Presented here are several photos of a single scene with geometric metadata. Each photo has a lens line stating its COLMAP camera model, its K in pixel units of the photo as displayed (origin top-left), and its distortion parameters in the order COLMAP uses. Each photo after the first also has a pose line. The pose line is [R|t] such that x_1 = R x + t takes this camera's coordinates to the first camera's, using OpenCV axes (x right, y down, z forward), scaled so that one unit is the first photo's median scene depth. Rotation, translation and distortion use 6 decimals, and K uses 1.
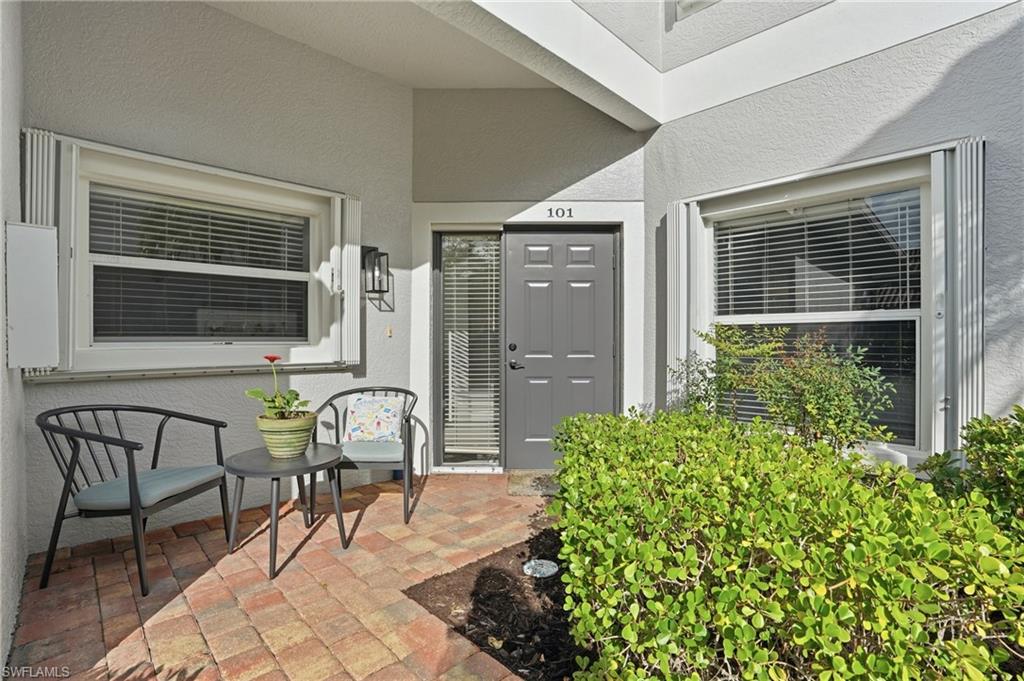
lens RADIAL K [[472.9, 0, 511.3], [0, 472.9, 329.9], [0, 0, 1]] dist [-0.004152, -0.000012]
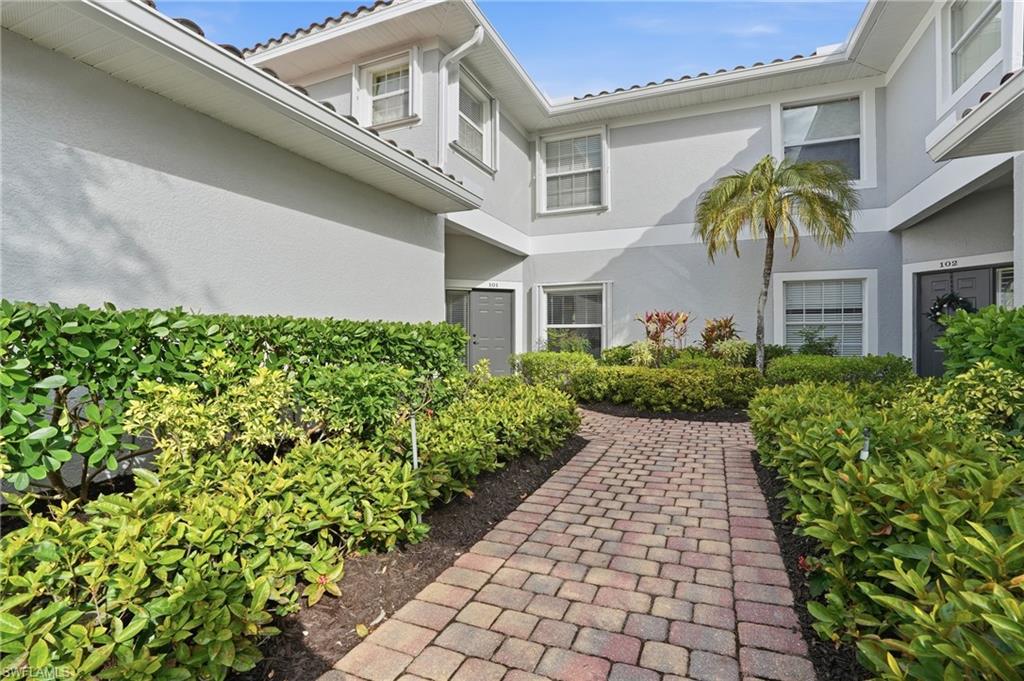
lens RADIAL K [[472.9, 0, 514.5], [0, 472.9, 340.0], [0, 0, 1]] dist [-0.004152, -0.000012]
pose [[0.926322, -0.001074, 0.376730, -0.777688], [-0.001498, 0.999978, 0.006535, 0.038447], [-0.376729, -0.006617, 0.926300, -1.472318]]
